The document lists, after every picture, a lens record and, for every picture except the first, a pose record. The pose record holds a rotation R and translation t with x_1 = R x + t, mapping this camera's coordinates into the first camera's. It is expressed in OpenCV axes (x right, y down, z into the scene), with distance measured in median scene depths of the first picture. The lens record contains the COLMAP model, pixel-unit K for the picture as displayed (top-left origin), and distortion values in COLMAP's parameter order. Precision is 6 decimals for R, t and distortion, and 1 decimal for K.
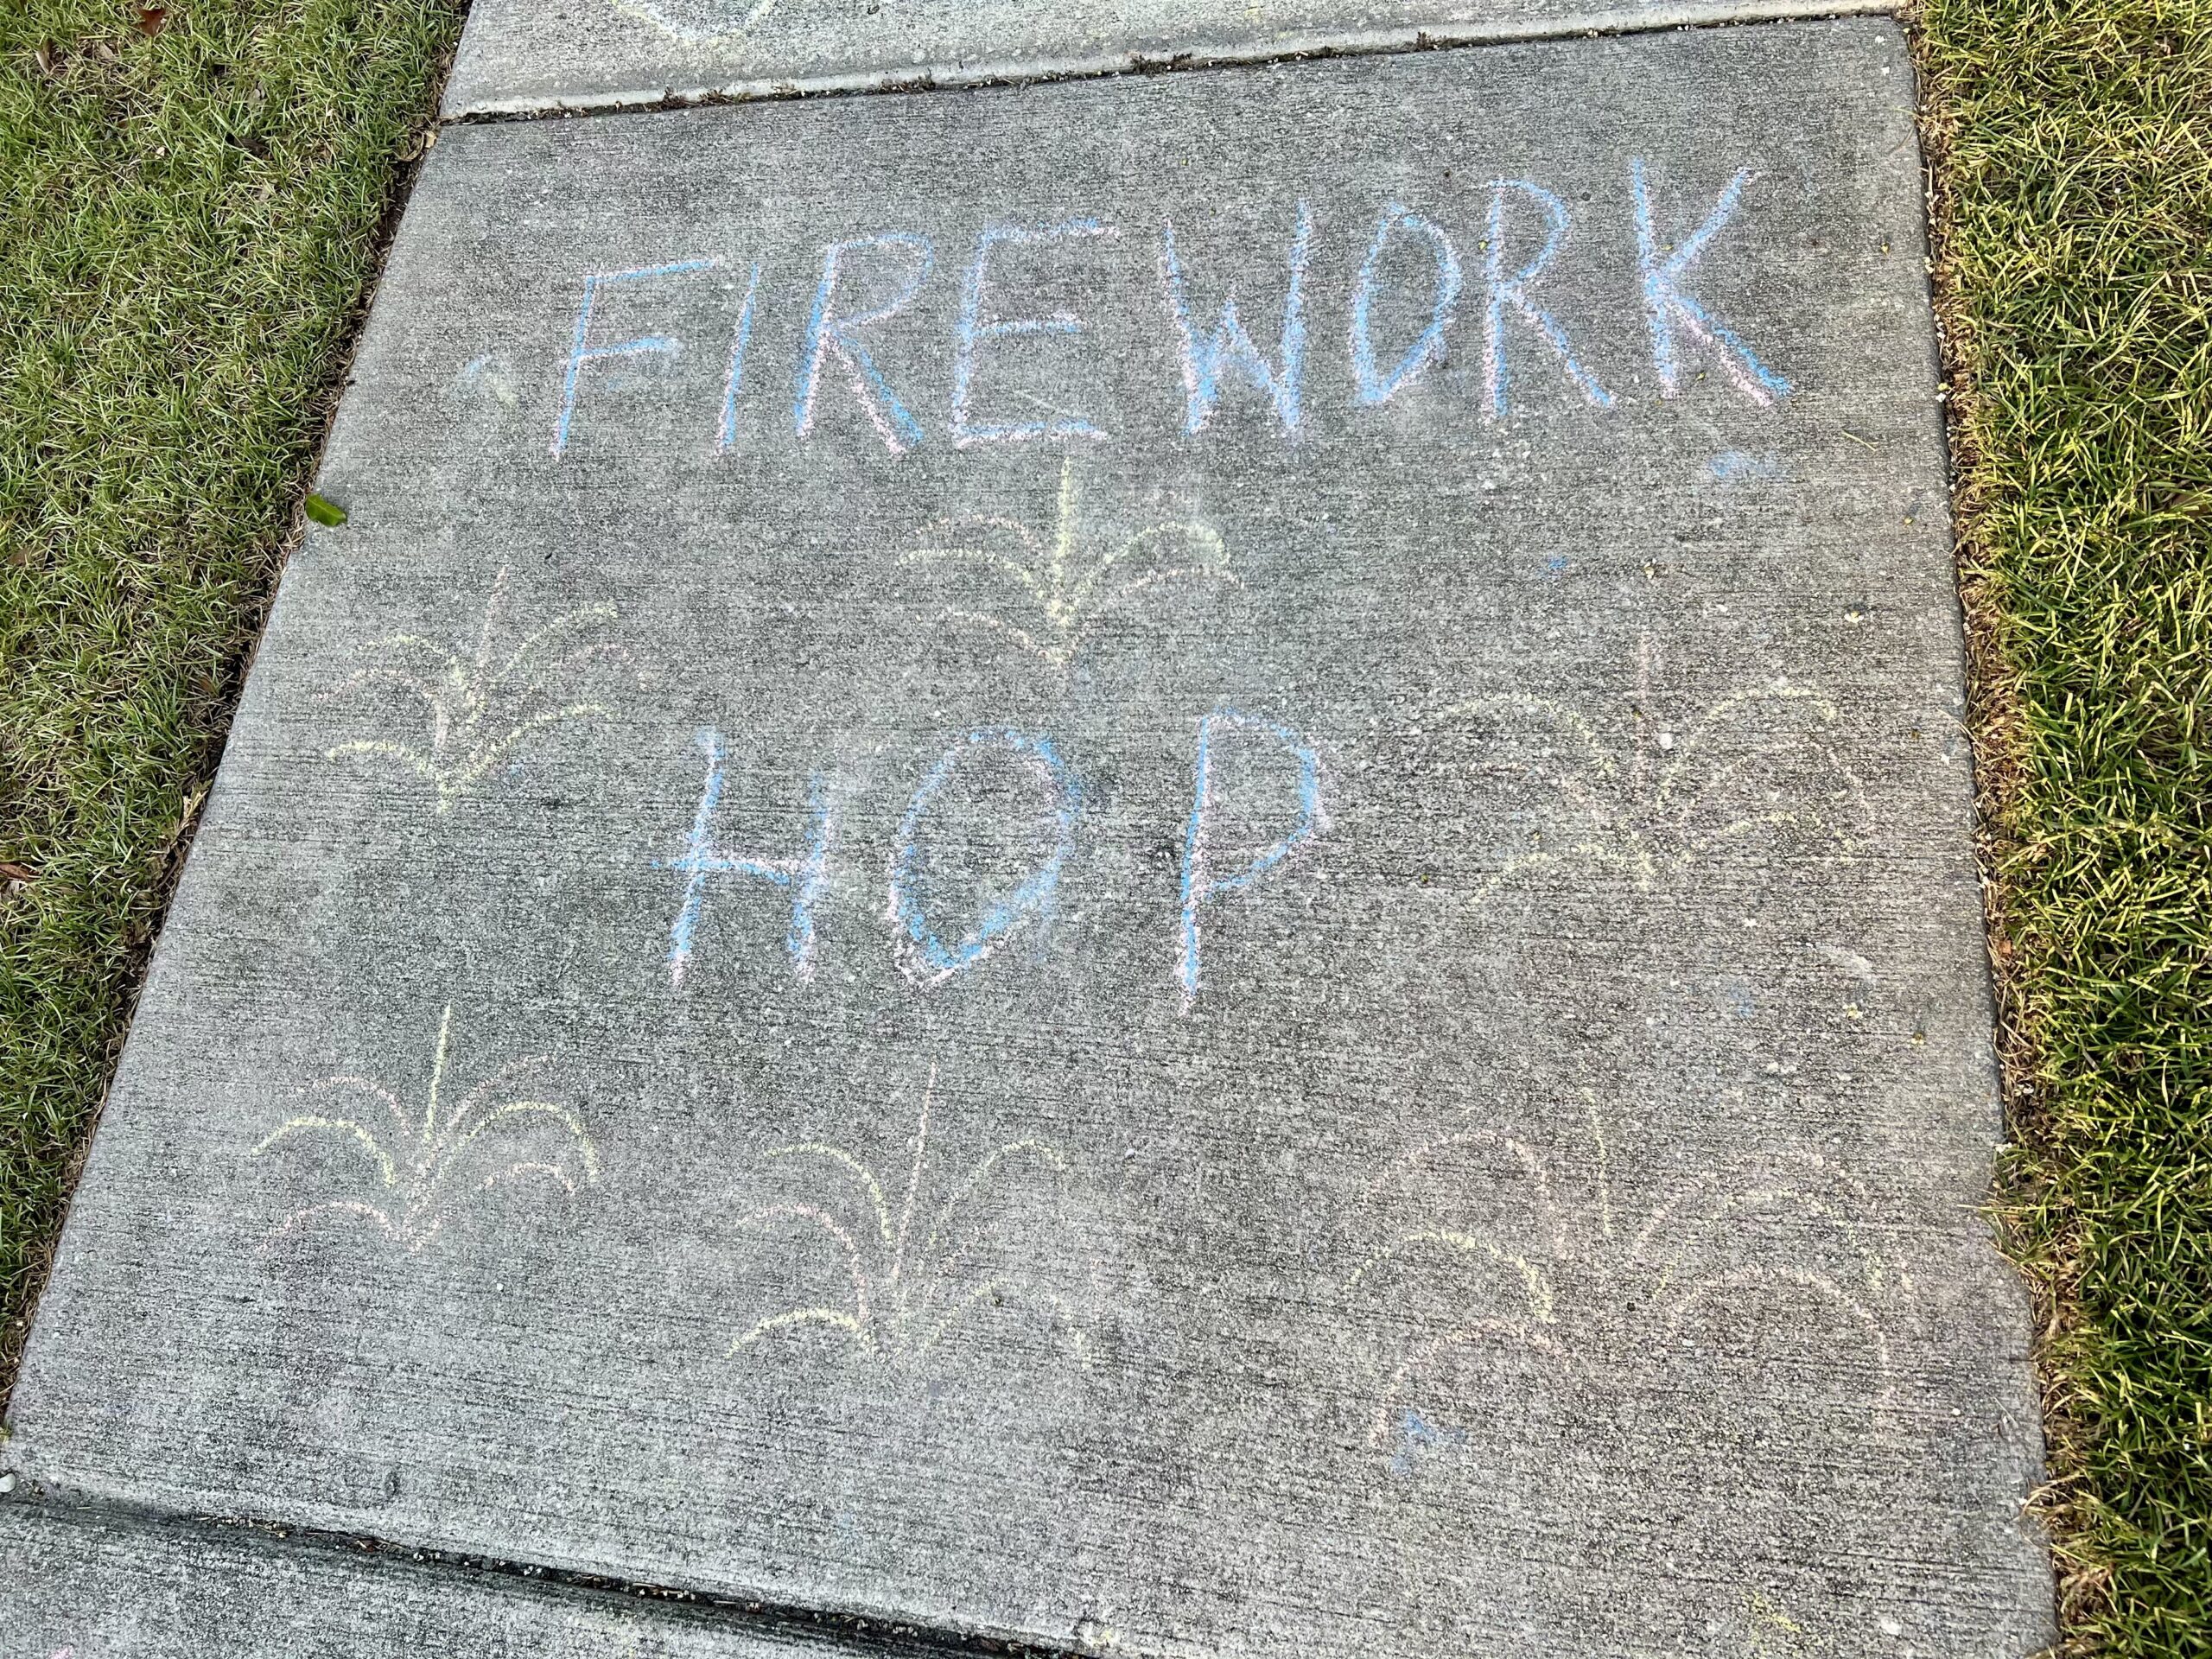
lens RADIAL K [[1632.8, 0, 1092.4], [0, 1632.8, 832.9], [0, 0, 1]] dist [0.043012, -0.053877]
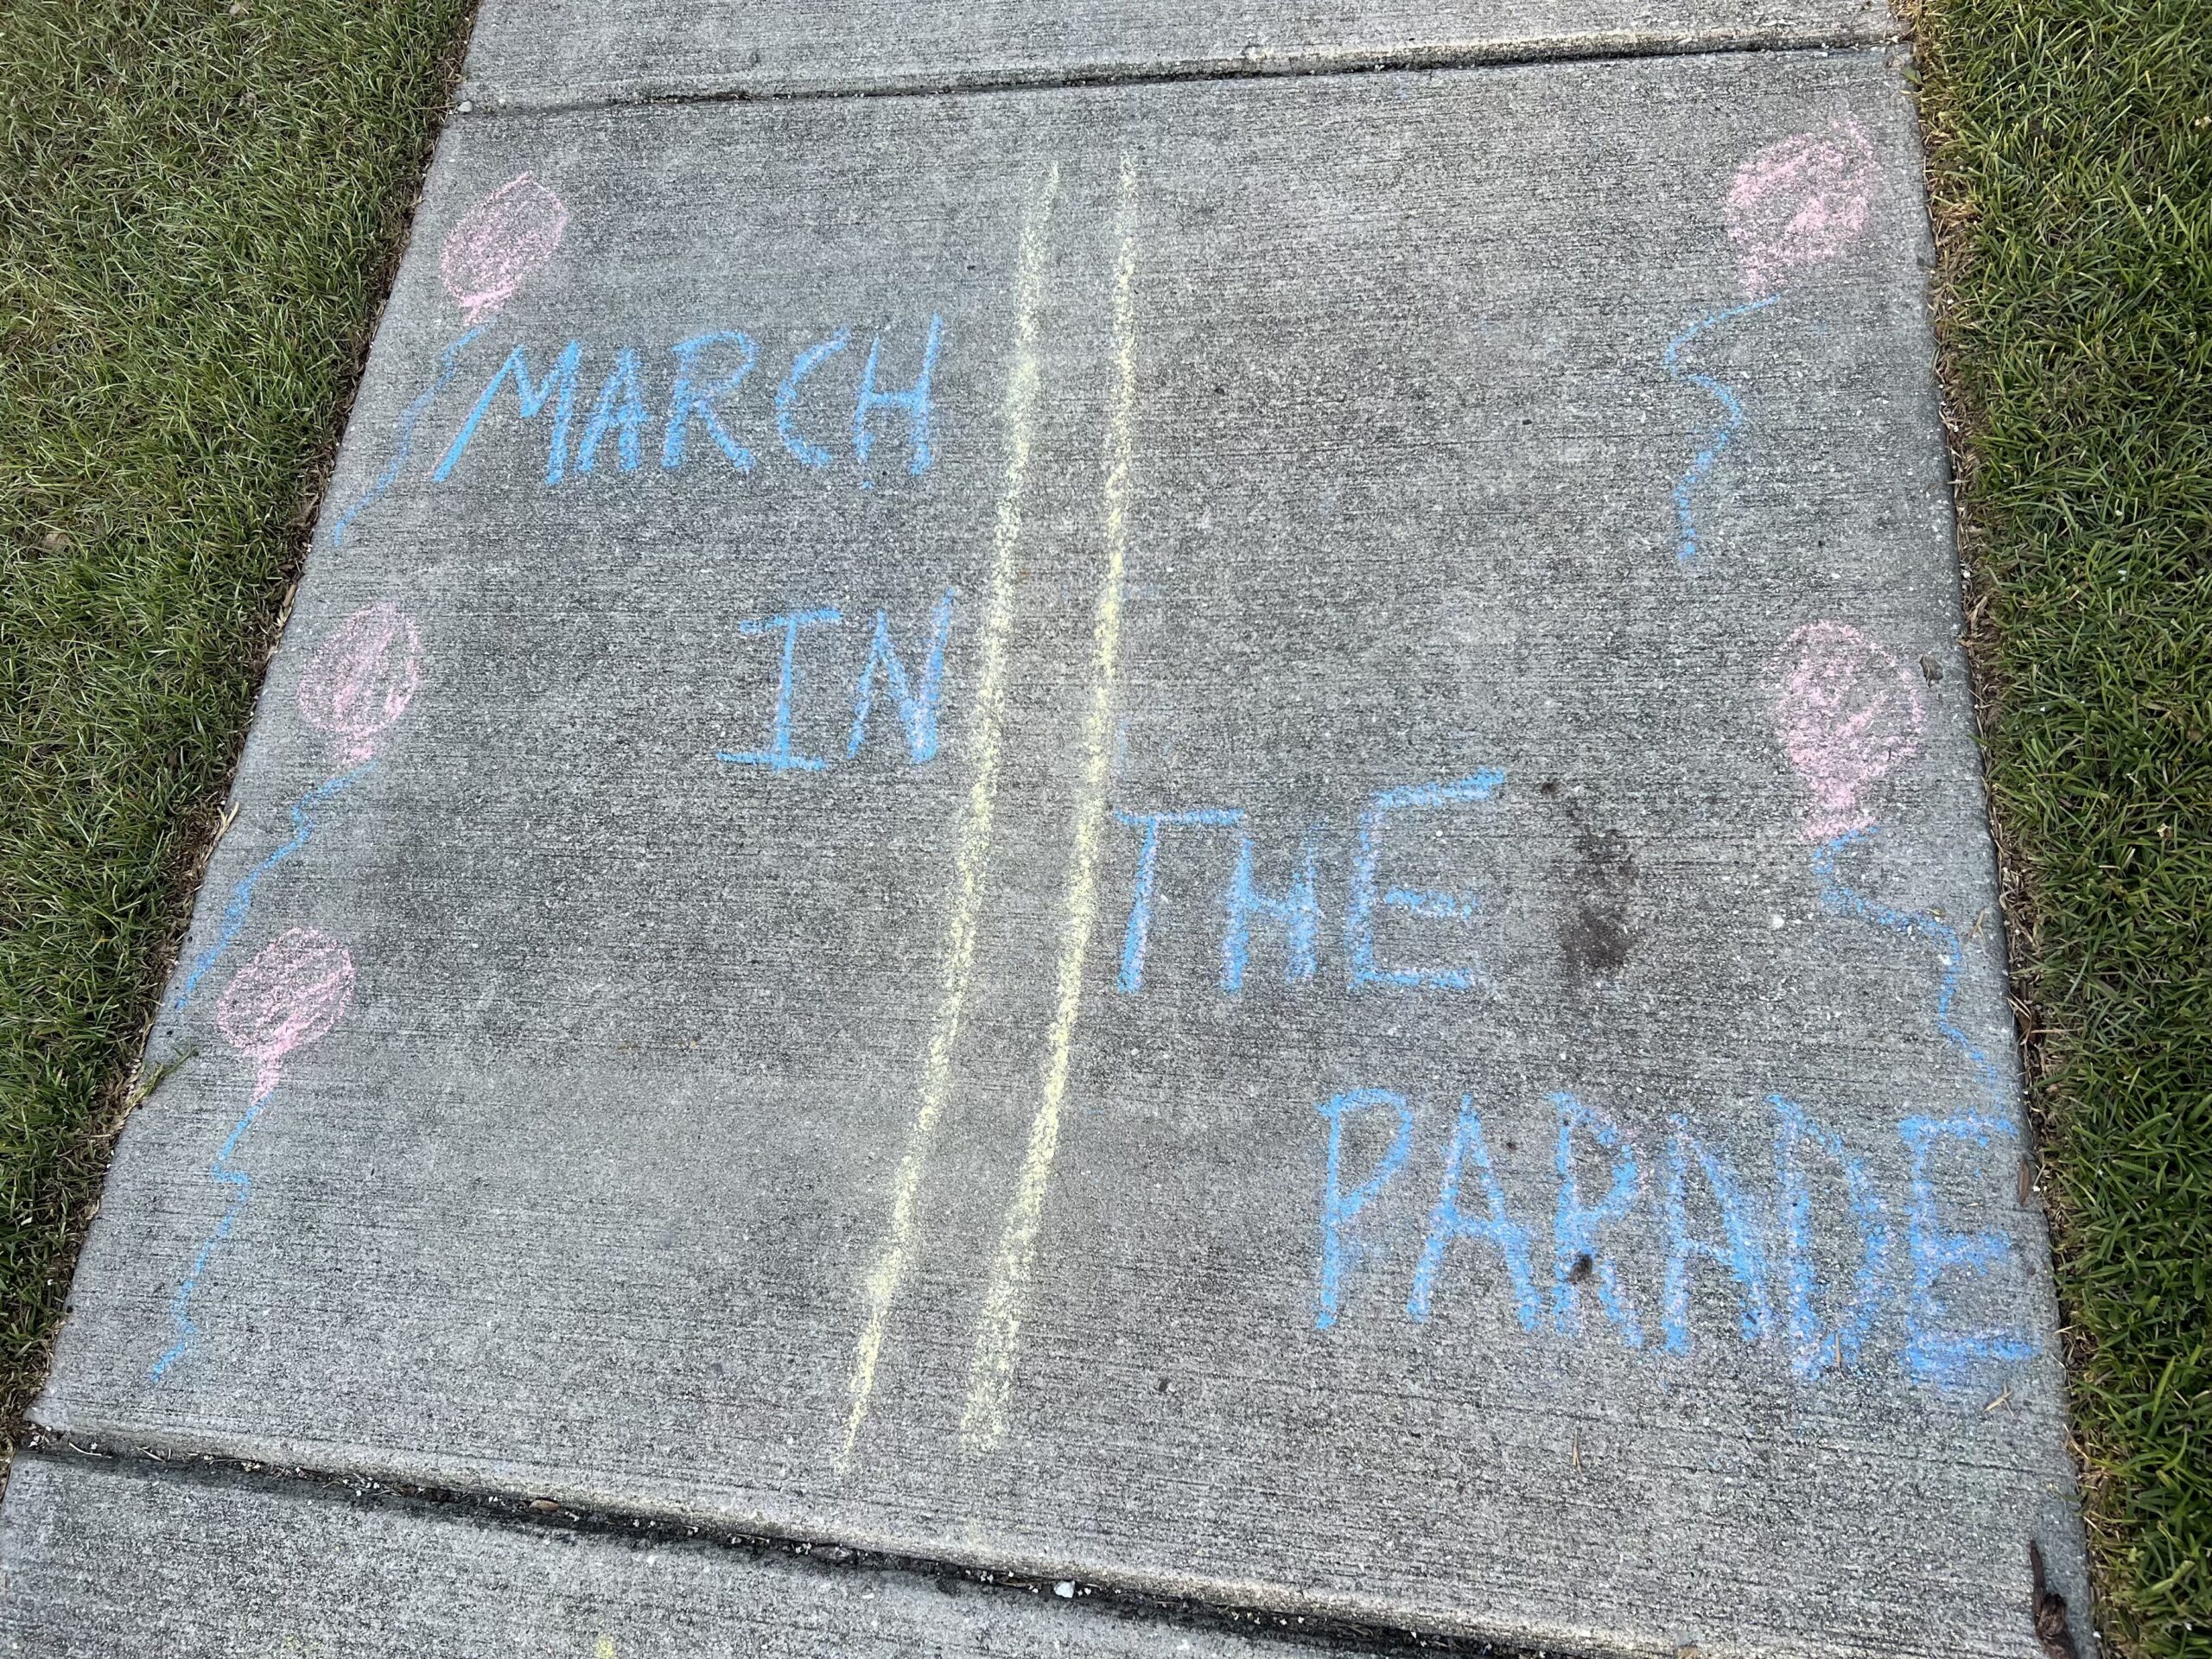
lens RADIAL K [[1632.8, 0, 1120.9], [0, 1632.8, 822.5], [0, 0, 1]] dist [0.043012, -0.053877]
pose [[0.999816, -0.018444, 0.005219, -0.123171], [0.018457, 0.999827, -0.002454, 1.033196], [-0.005173, 0.002550, 0.999983, -0.411807]]
